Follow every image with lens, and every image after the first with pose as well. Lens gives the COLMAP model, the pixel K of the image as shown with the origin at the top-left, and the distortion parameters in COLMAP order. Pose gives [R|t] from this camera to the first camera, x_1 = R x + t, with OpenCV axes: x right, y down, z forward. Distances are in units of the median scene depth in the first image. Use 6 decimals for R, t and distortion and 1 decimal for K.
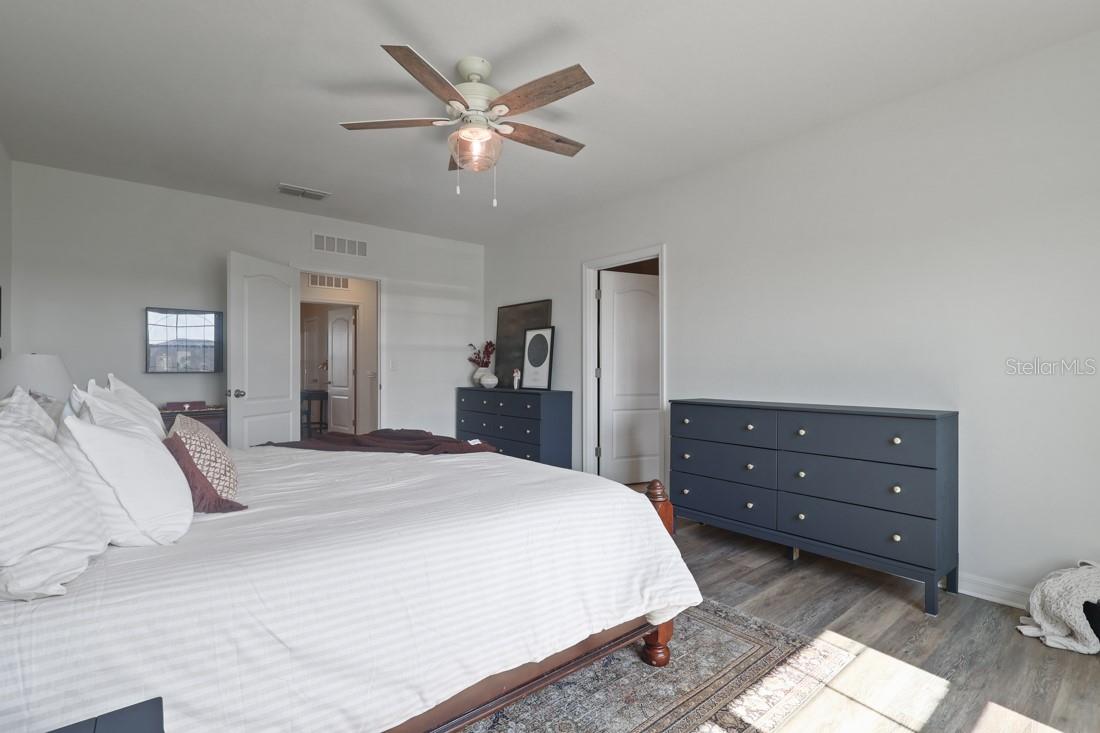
lens RADIAL K [[507.7, 0, 547.8], [0, 507.7, 367.0], [0, 0, 1]] dist [-0.001241, 0.000284]
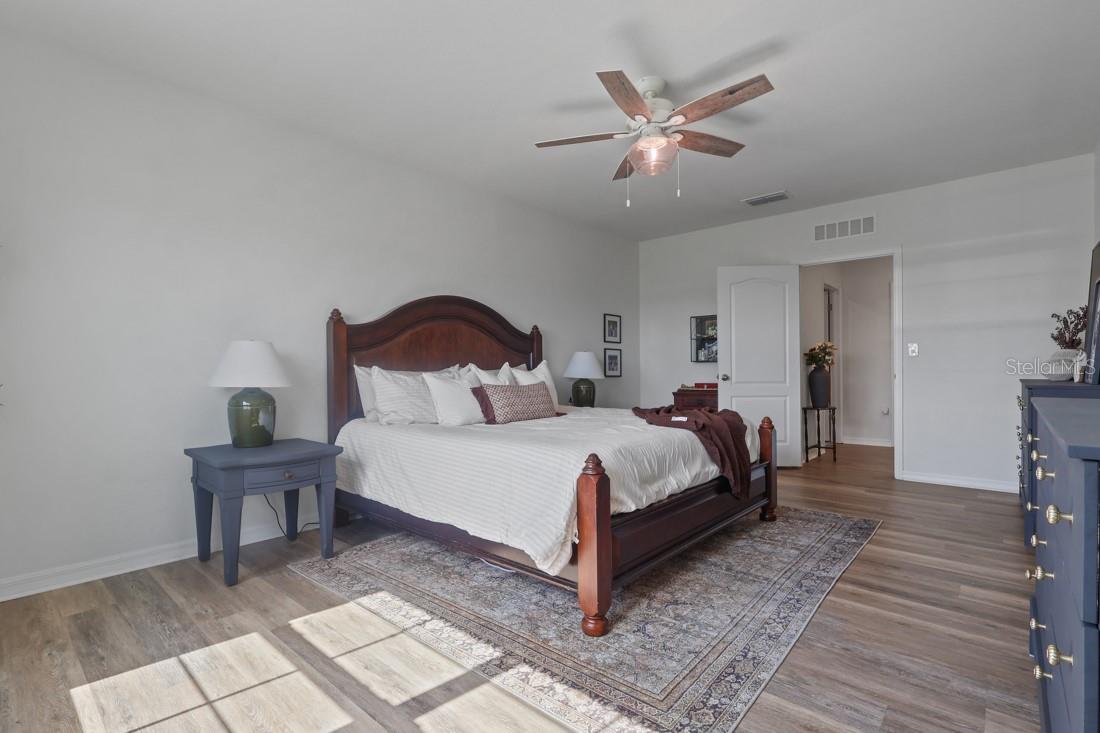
lens RADIAL K [[507.7, 0, 546.8], [0, 507.7, 370.0], [0, 0, 1]] dist [-0.001241, 0.000284]
pose [[0.161983, 0.000577, -0.986793, 0.575878], [0.013277, 0.999908, 0.002764, 0.024267], [0.986704, -0.013549, 0.161960, 0.358508]]
